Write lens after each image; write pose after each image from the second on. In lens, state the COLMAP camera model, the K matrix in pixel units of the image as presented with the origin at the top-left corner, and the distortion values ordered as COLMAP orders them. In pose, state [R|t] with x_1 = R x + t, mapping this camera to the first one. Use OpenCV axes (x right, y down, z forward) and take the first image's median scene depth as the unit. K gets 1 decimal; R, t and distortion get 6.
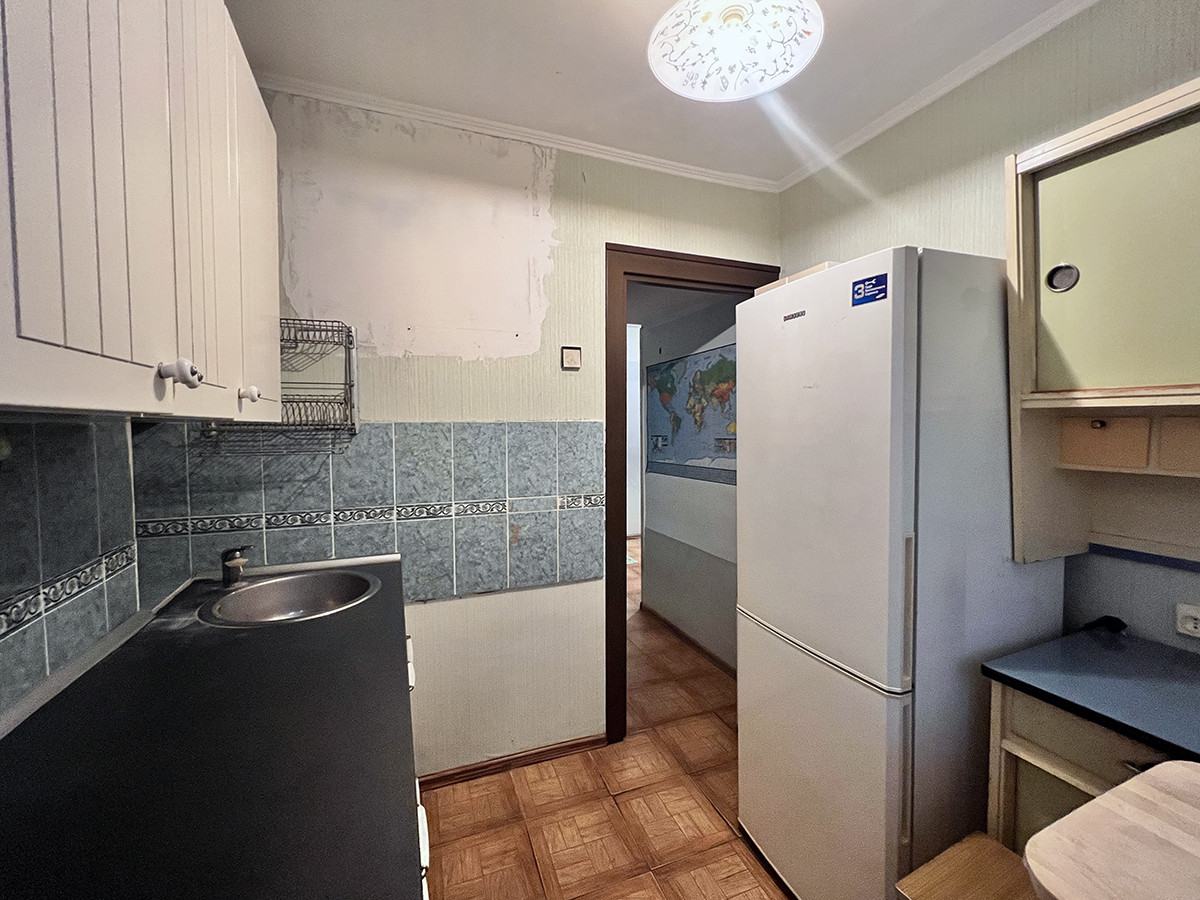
lens RADIAL K [[484.6, 0, 595.7], [0, 484.6, 442.3], [0, 0, 1]] dist [-0.002484, -0.000426]
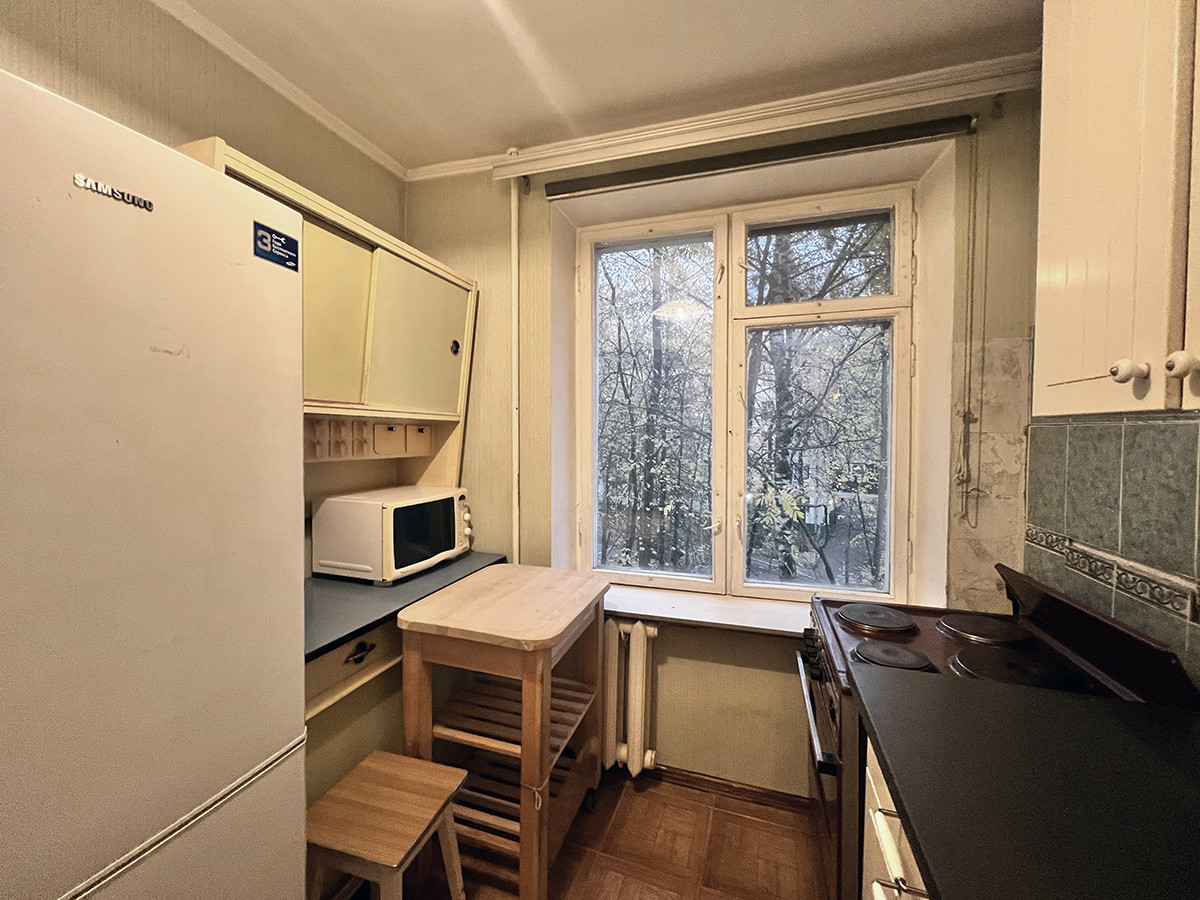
lens RADIAL K [[484.6, 0, 597.0], [0, 484.6, 447.1], [0, 0, 1]] dist [-0.002484, -0.000426]
pose [[-0.757286, -0.015701, 0.652895, -0.327317], [0.023871, 0.998377, 0.051697, -0.024688], [-0.652647, 0.054734, -0.755682, 1.258406]]
